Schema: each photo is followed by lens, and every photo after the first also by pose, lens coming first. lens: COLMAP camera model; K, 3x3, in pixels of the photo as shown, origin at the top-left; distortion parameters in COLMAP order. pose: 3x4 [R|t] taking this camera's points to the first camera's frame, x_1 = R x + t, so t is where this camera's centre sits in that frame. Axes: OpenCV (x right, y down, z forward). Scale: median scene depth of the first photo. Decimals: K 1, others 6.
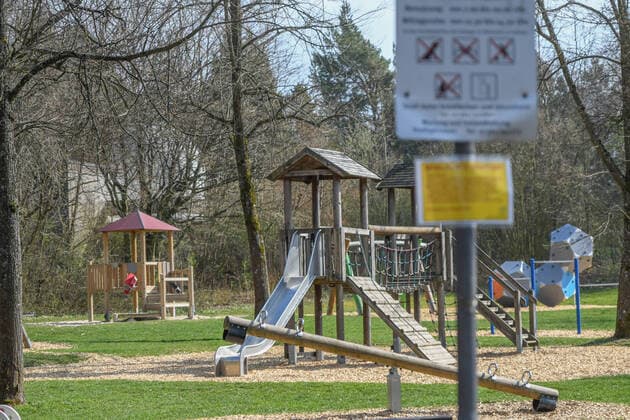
lens RADIAL K [[1475.2, 0, 315.0], [0, 1475.2, 210.0], [0, 0, 1]] dist [0.068762, 0.255032]
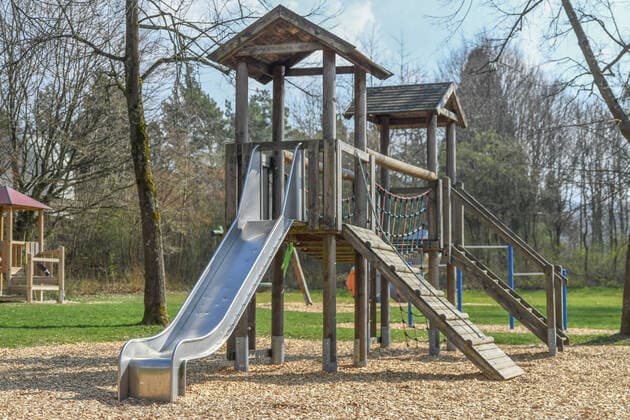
lens RADIAL K [[1082.5, 0, 315.0], [0, 1082.5, 210.0], [0, 0, 1]] dist [-0.009631, -0.035103]
pose [[0.988288, 0.038200, 0.147741, -0.045119], [-0.034613, 0.999042, -0.026772, 0.043506], [-0.148623, 0.021344, 0.988664, 0.483666]]
